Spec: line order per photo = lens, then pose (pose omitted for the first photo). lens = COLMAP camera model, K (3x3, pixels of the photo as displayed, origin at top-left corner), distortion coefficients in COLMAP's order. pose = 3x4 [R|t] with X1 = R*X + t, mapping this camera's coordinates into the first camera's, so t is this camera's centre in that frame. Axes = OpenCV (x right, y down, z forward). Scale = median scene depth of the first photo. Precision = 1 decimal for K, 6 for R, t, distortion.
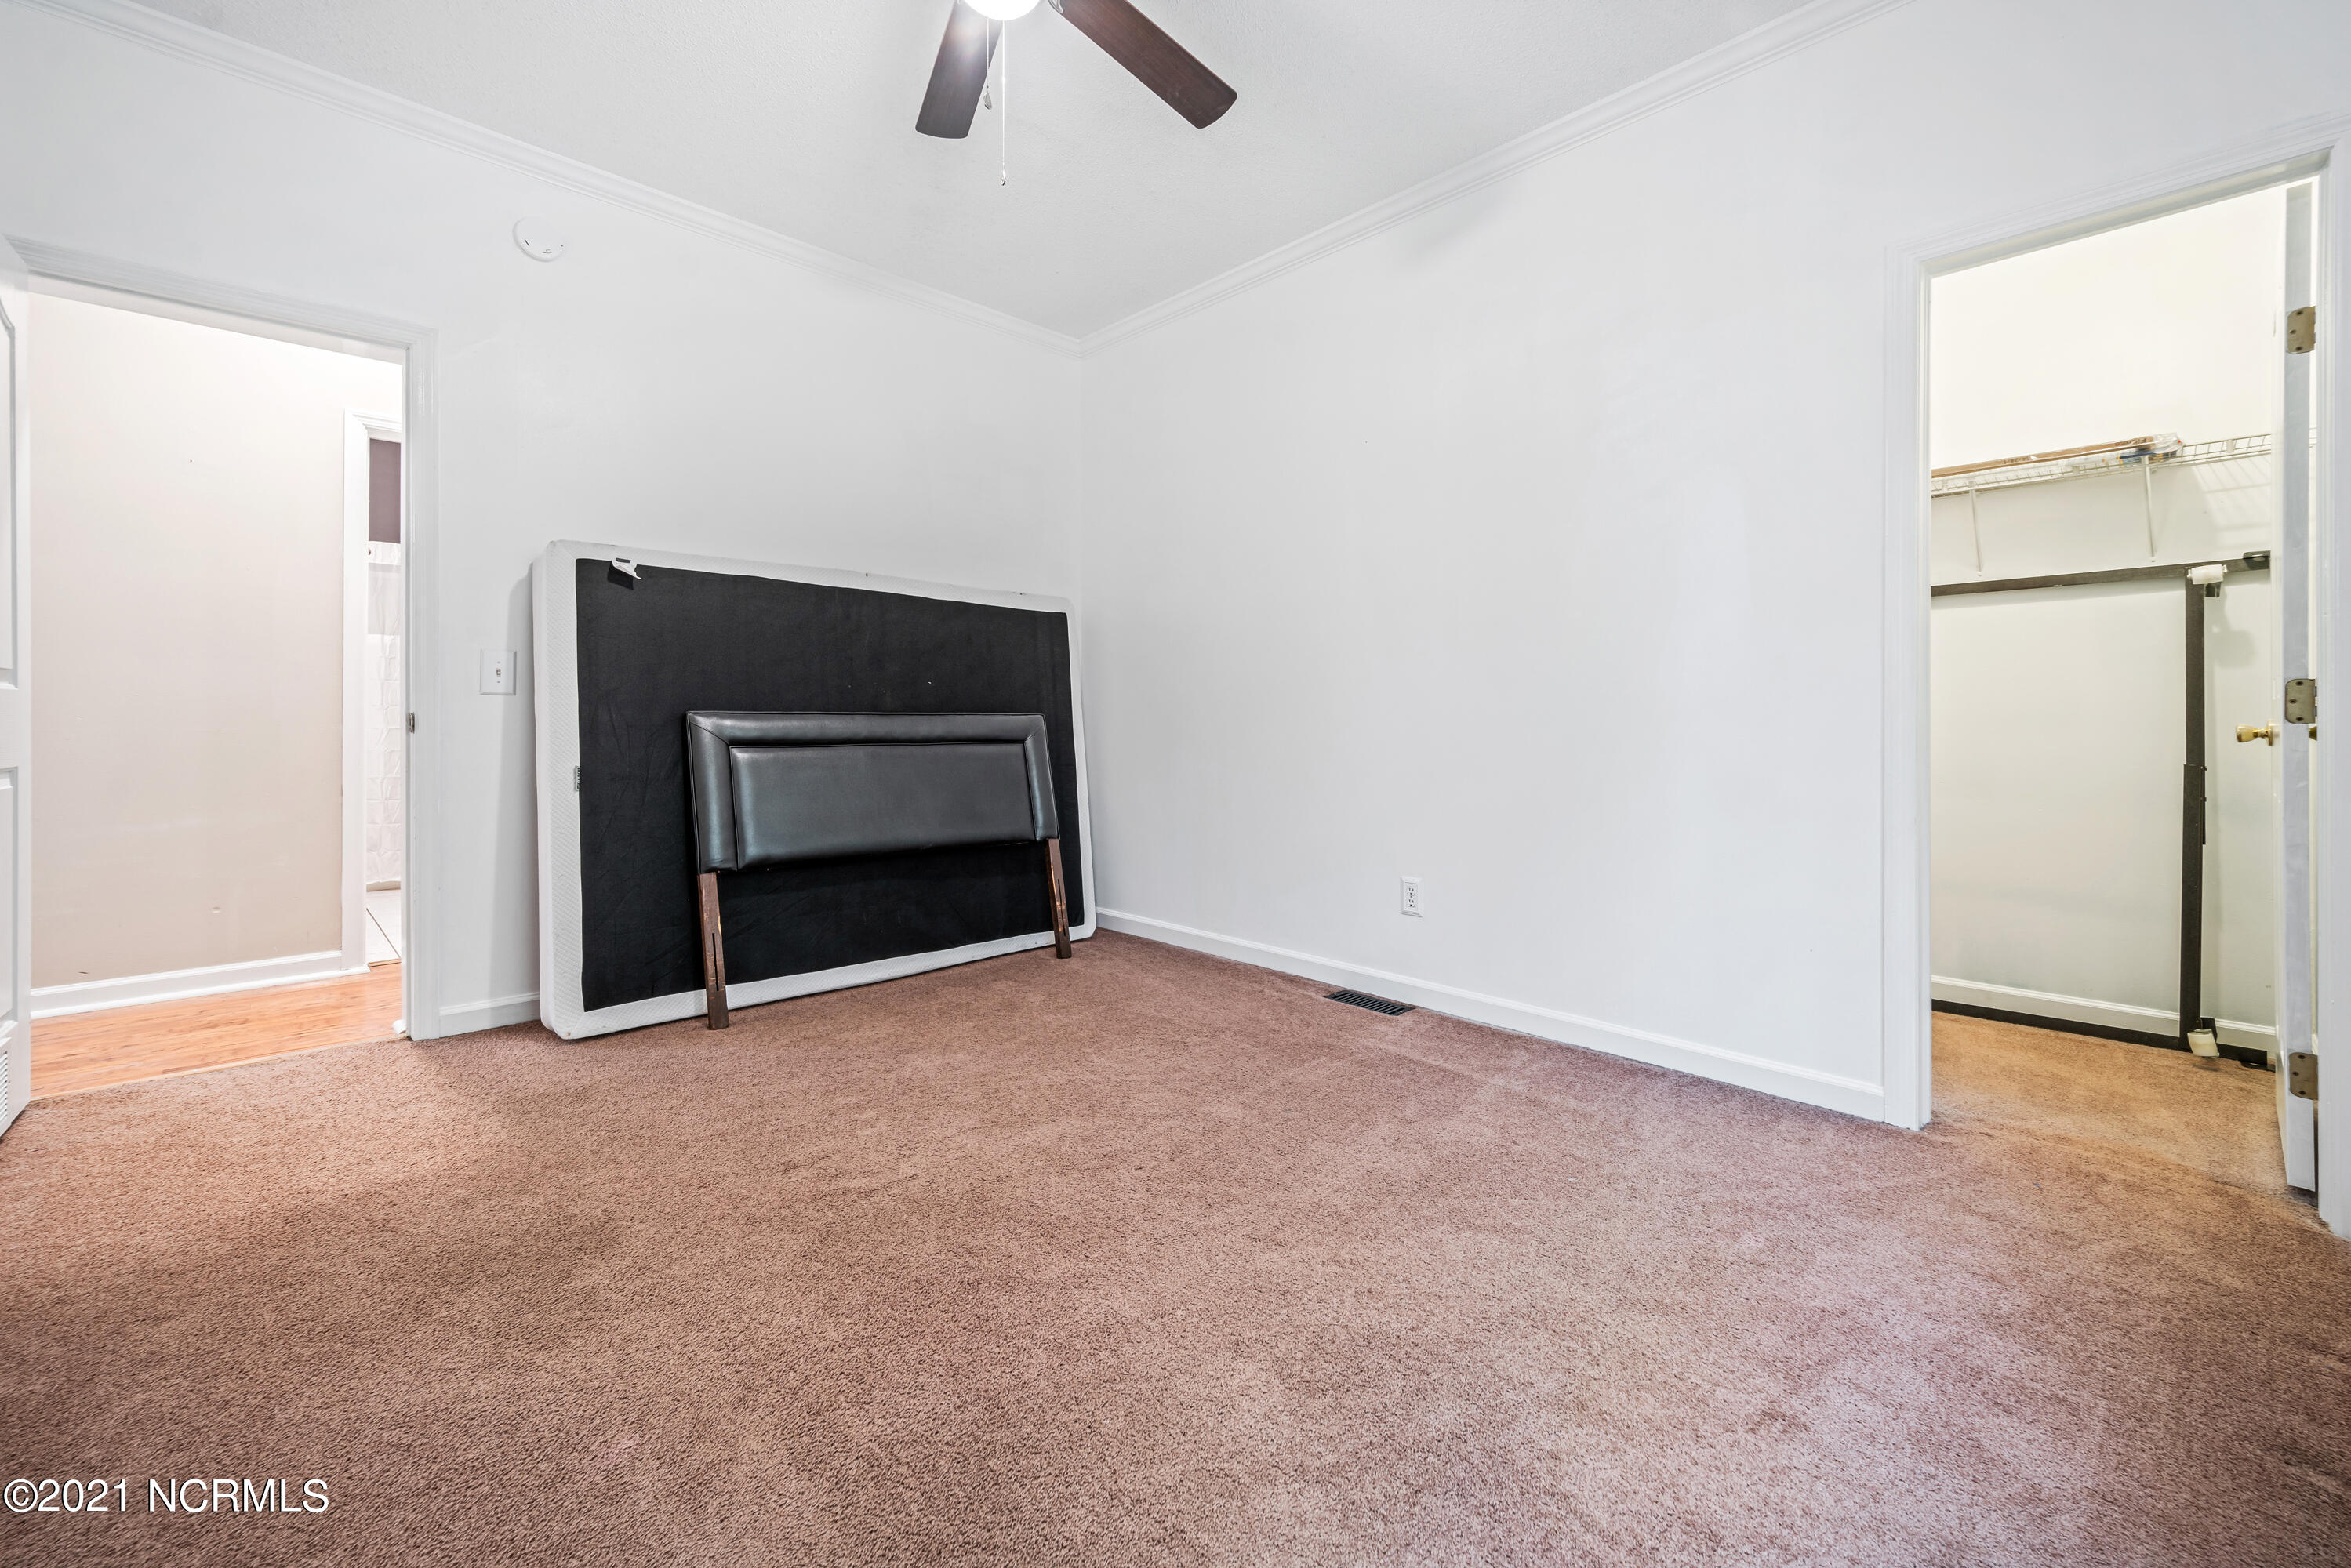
lens RADIAL K [[957.0, 0, 1190.7], [0, 957.0, 724.8], [0, 0, 1]] dist [0.009585, -0.001976]
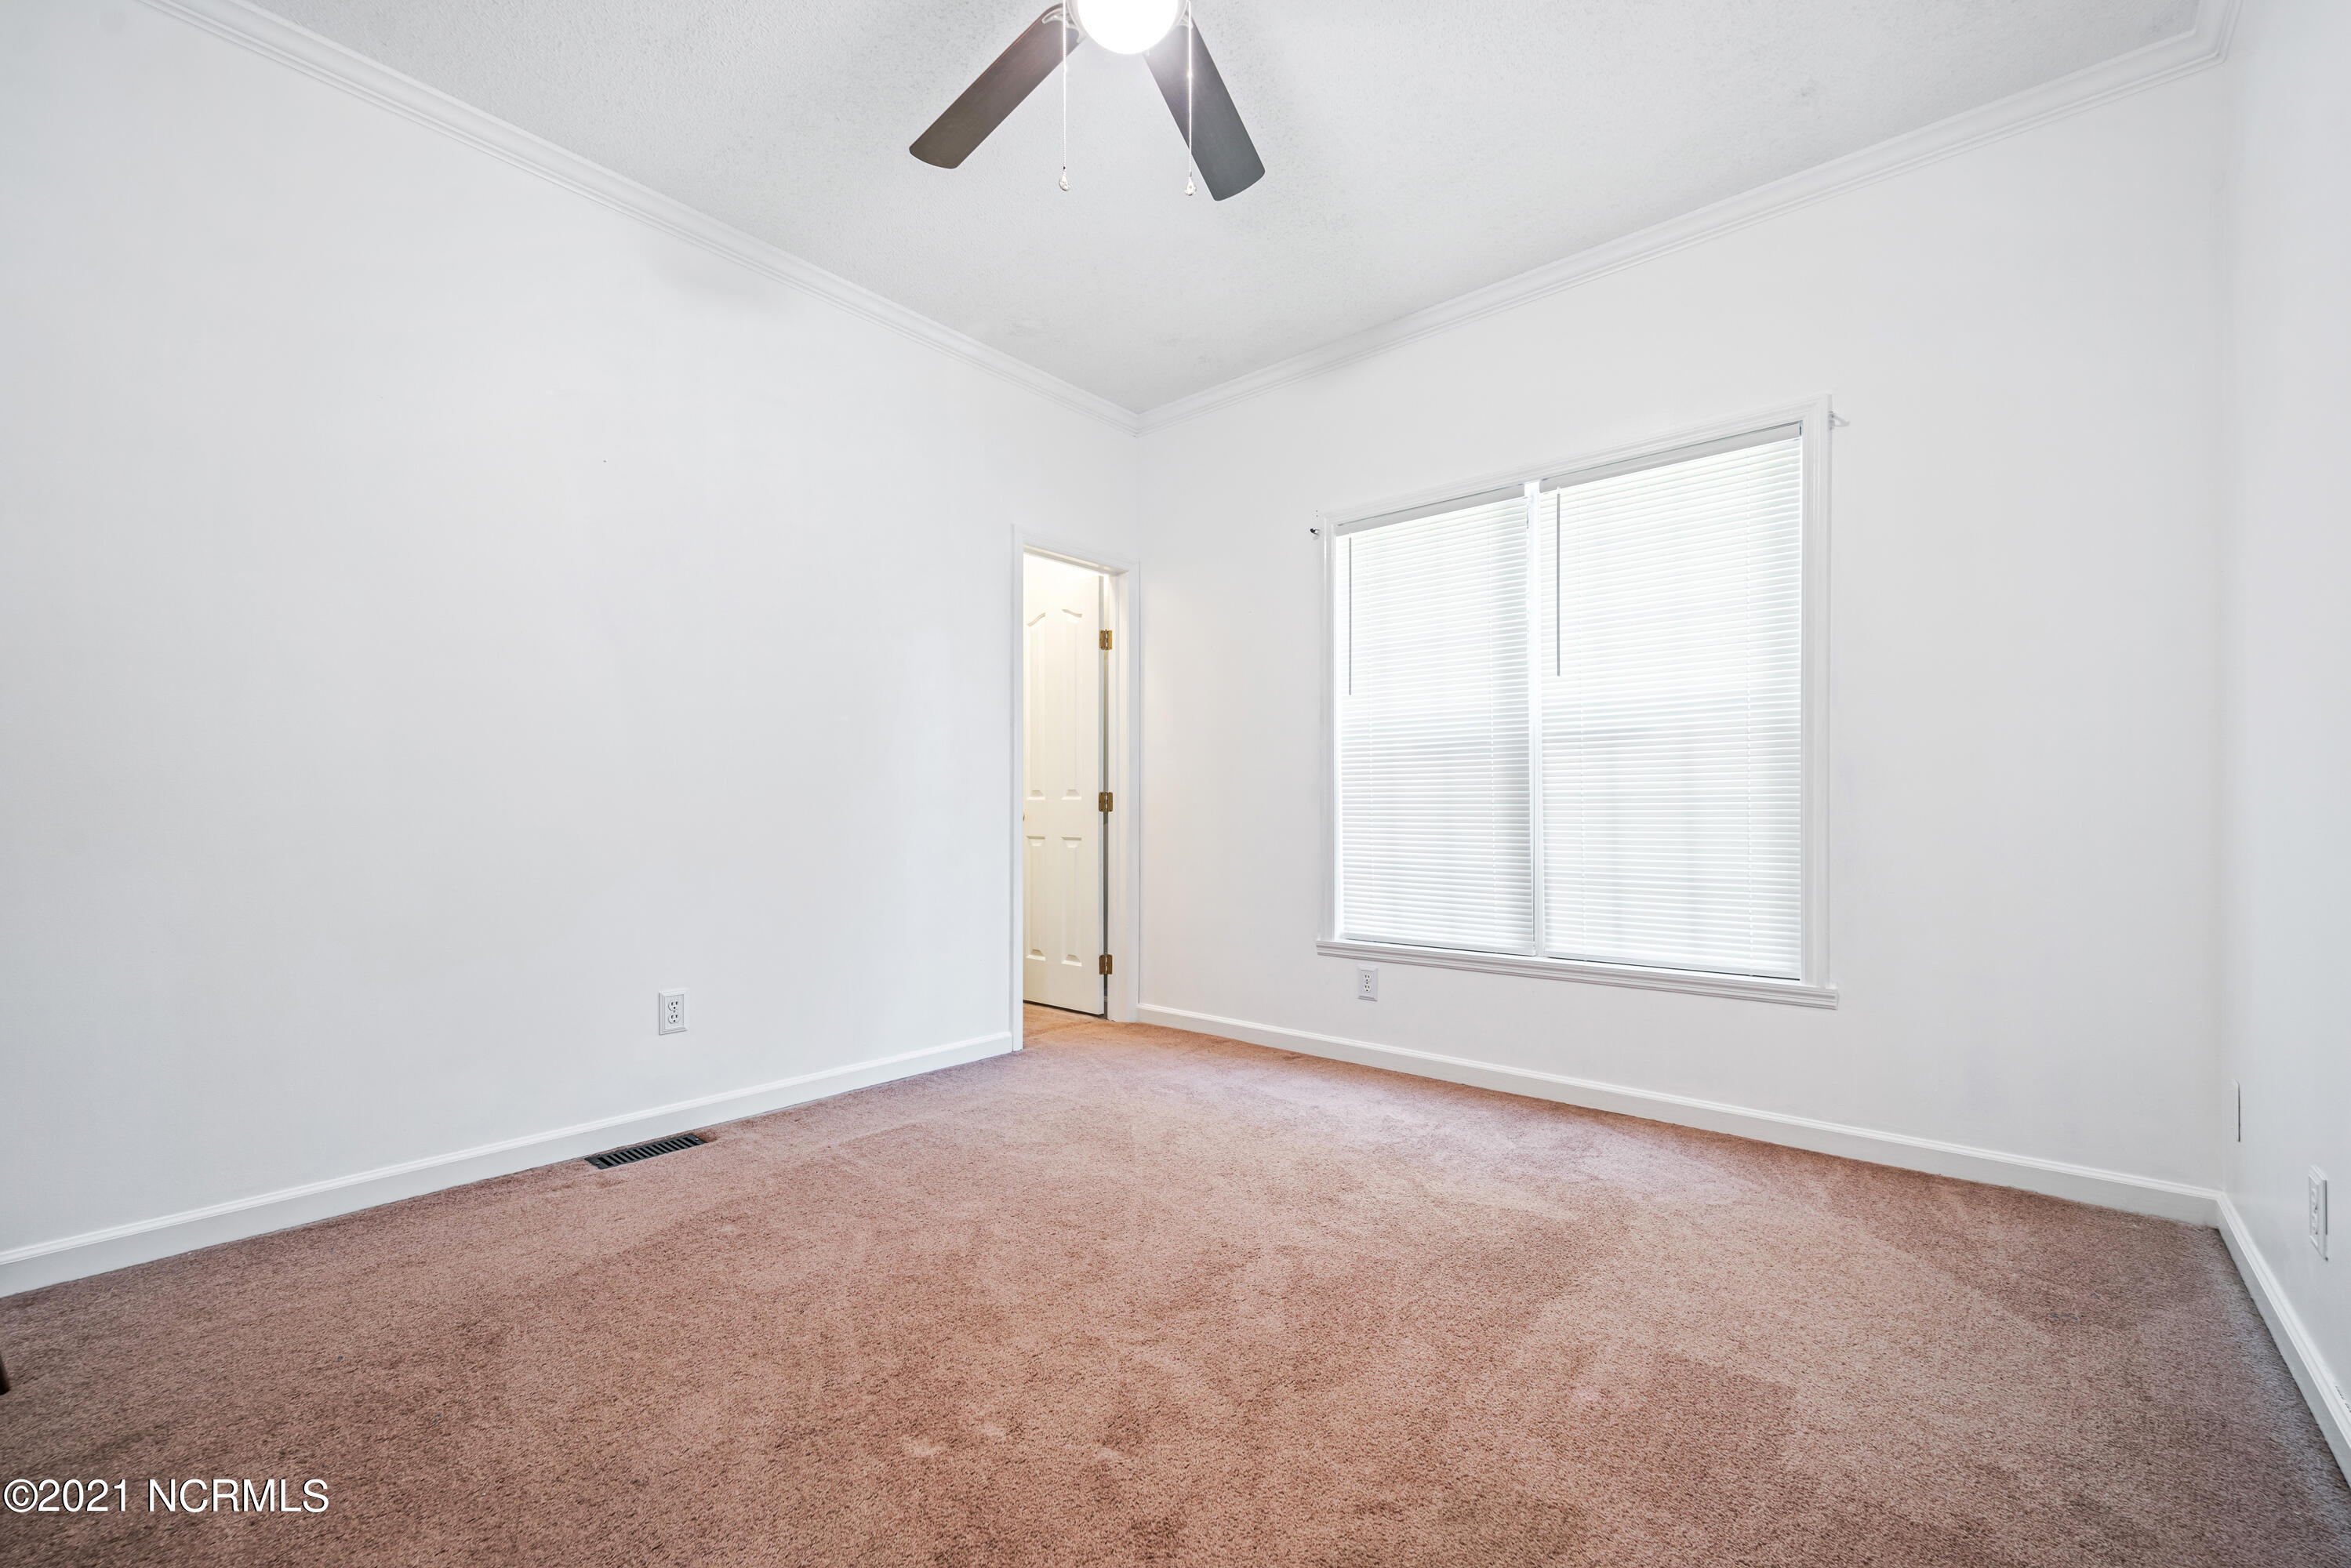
lens RADIAL K [[957.0, 0, 1177.0], [0, 957.0, 796.0], [0, 0, 1]] dist [0.009585, -0.001976]
pose [[-0.086693, 0.009032, 0.996194, -0.870142], [0.001228, 0.999959, -0.008959, -0.011134], [-0.996234, 0.000447, -0.086701, 0.784202]]
